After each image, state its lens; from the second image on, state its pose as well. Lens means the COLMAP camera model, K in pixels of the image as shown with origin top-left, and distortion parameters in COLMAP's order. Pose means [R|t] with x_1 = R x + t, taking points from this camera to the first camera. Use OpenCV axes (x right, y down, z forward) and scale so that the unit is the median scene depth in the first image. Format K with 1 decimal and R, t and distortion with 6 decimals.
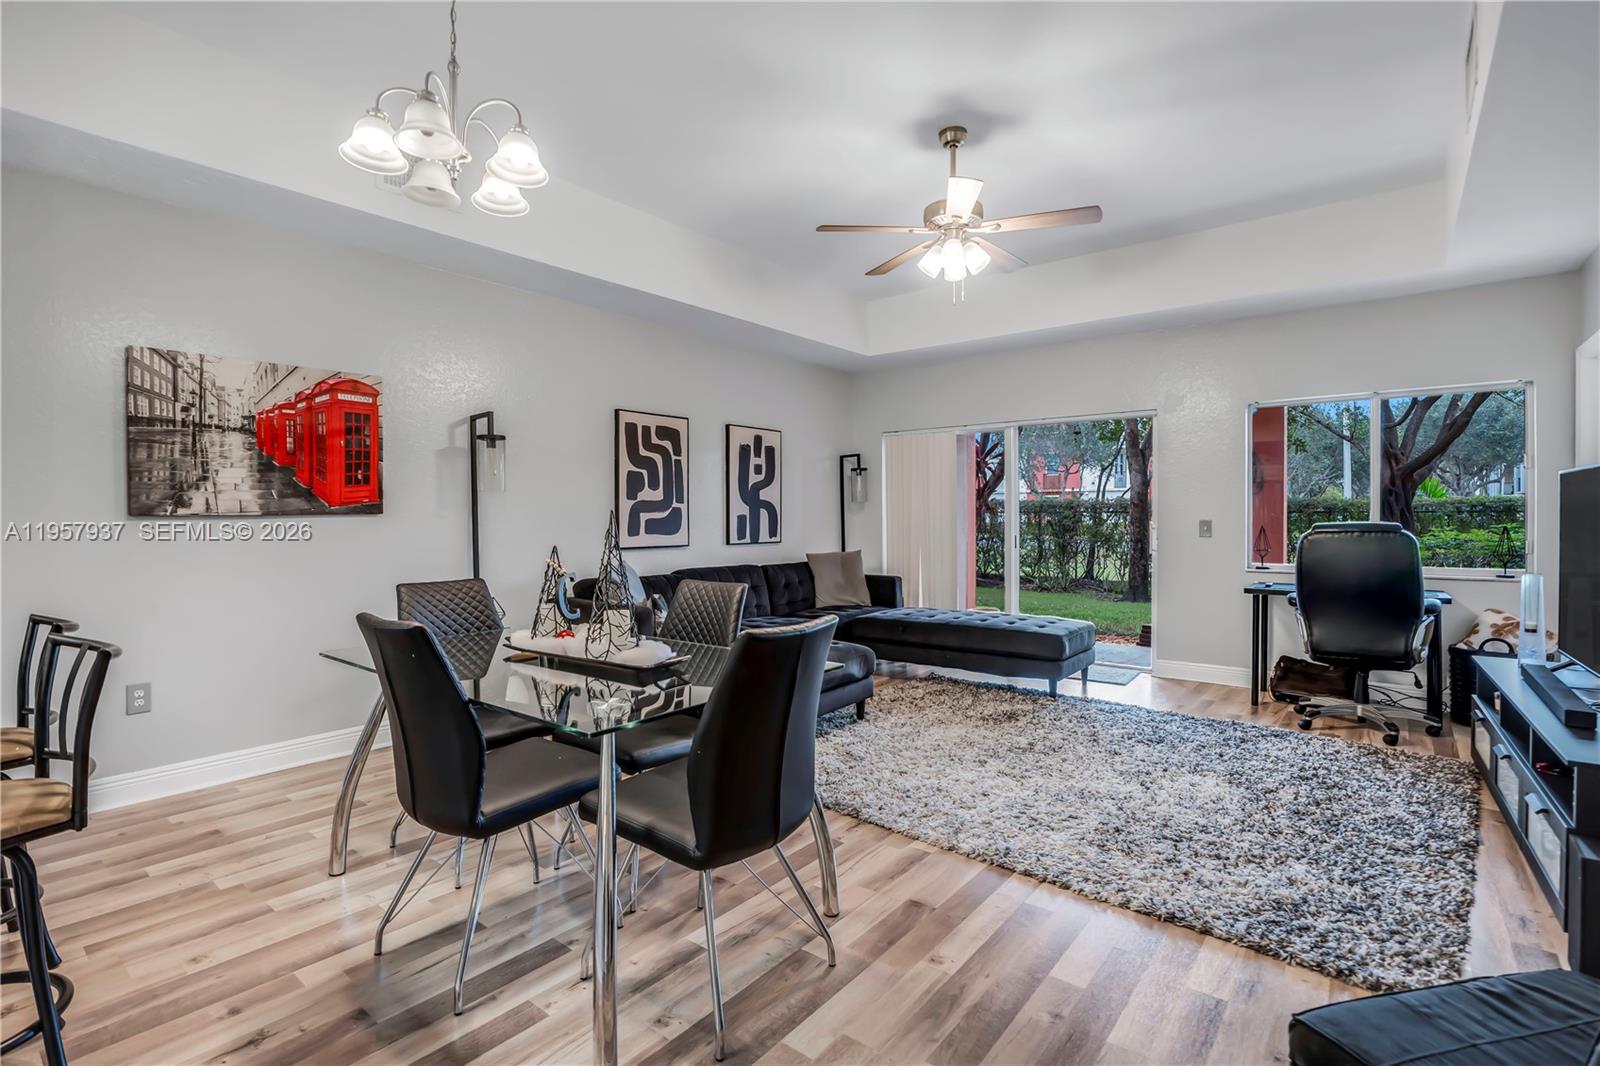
lens RADIAL K [[744.3, 0, 802.6], [0, 744.3, 515.9], [0, 0, 1]] dist [-0.021433, -0.000087]
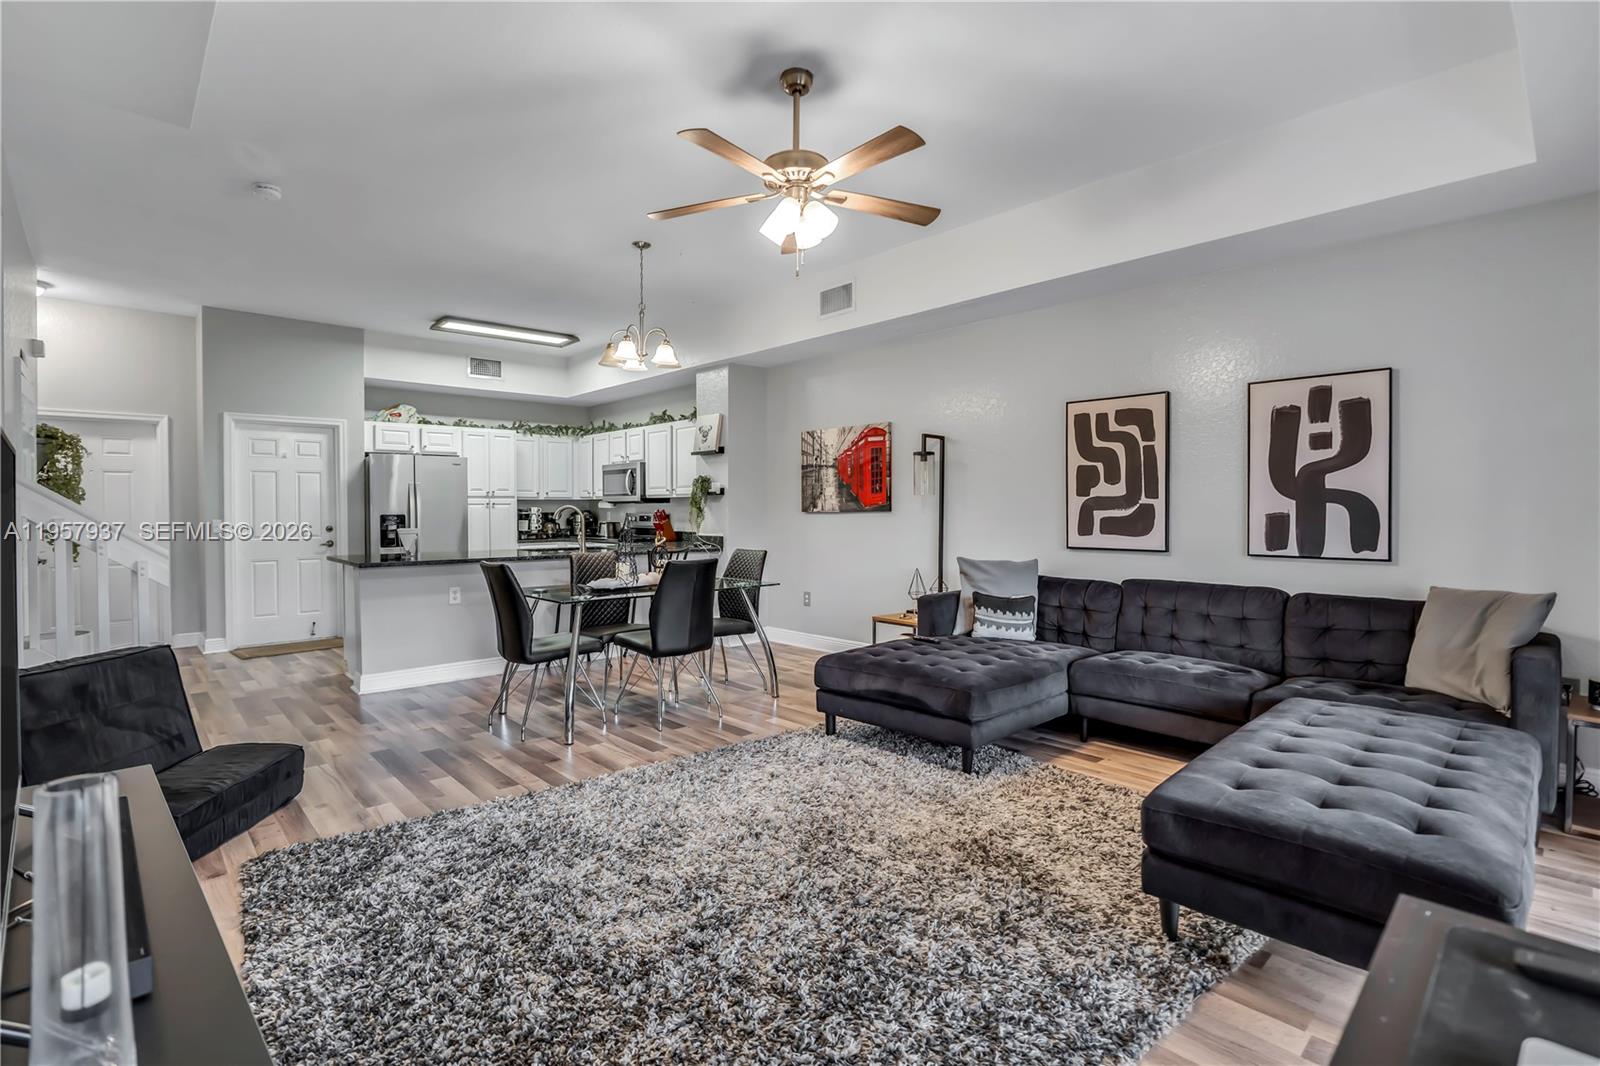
lens RADIAL K [[744.3, 0, 802.6], [0, 744.3, 515.9], [0, 0, 1]] dist [-0.021433, -0.000087]
pose [[-0.139534, 0.015763, -0.990092, 1.048596], [0.005293, 0.999871, 0.015173, -0.018715], [0.990203, -0.003123, -0.139600, 1.108500]]
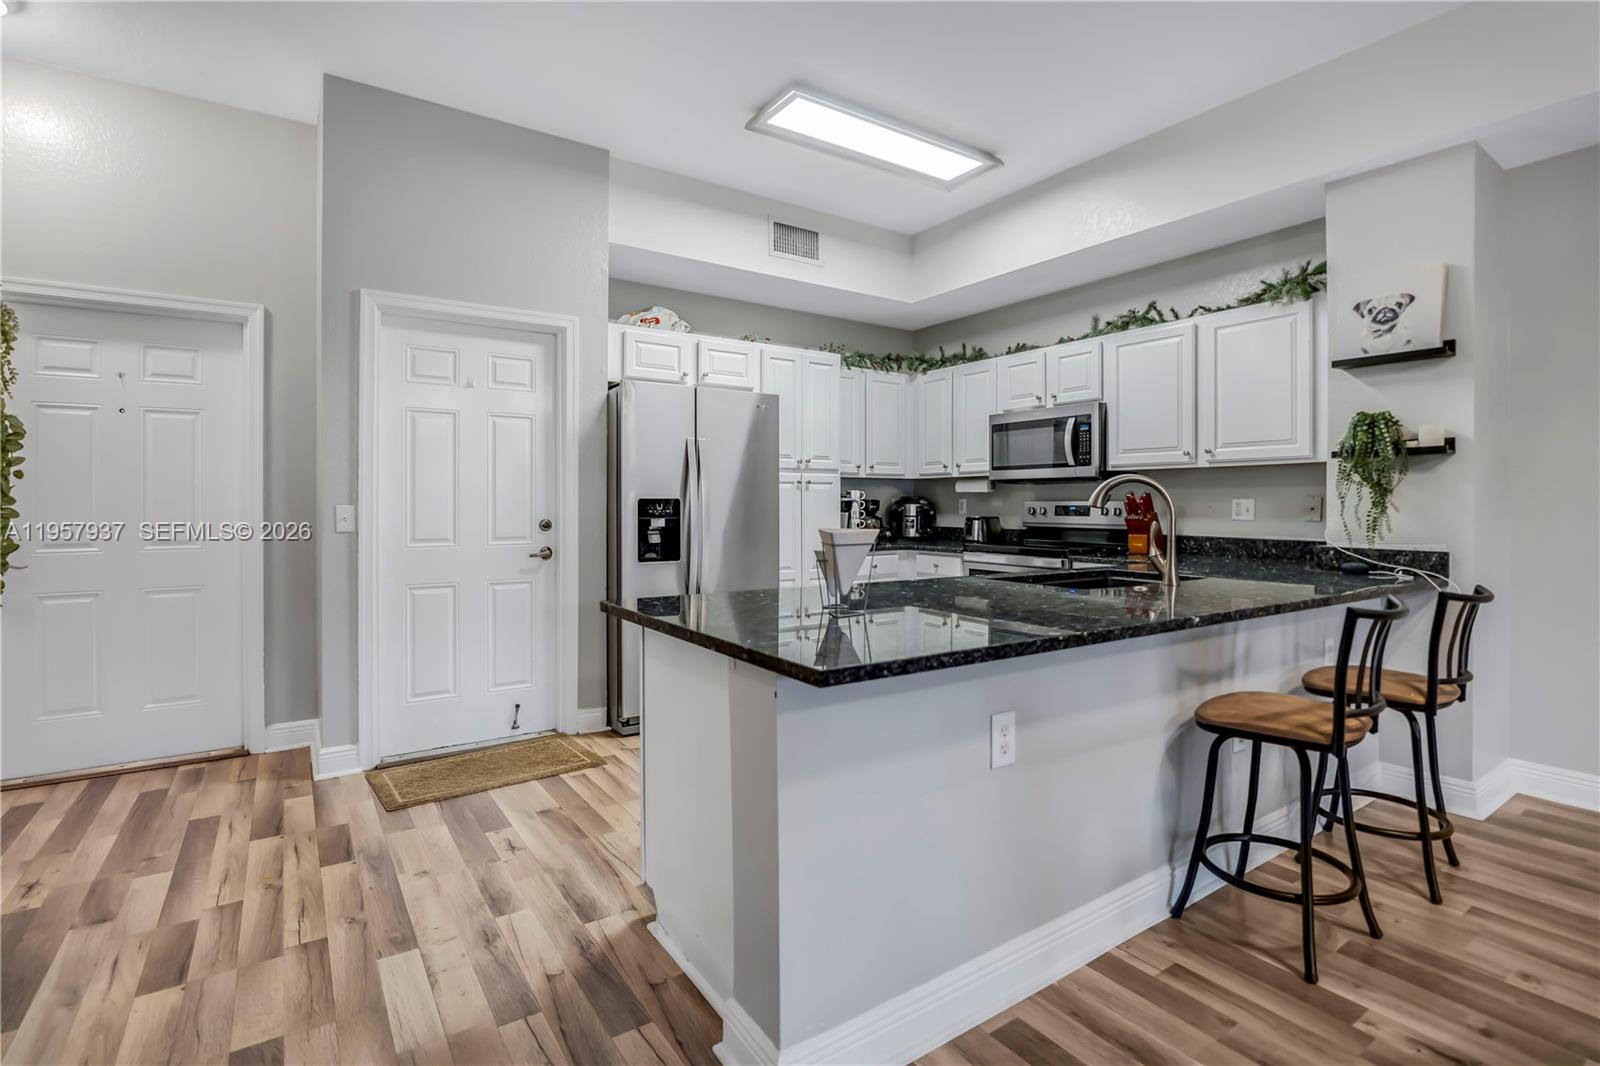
lens RADIAL K [[758.8, 0, 821.3], [0, 758.8, 503.5], [0, 0, 1]] dist [-0.017583, 0.000615]
pose [[-0.273914, 0.002941, -0.961750, 0.170539], [0.000608, 0.999996, 0.002885, 0.006441], [0.961754, 0.000206, -0.273915, 0.224354]]
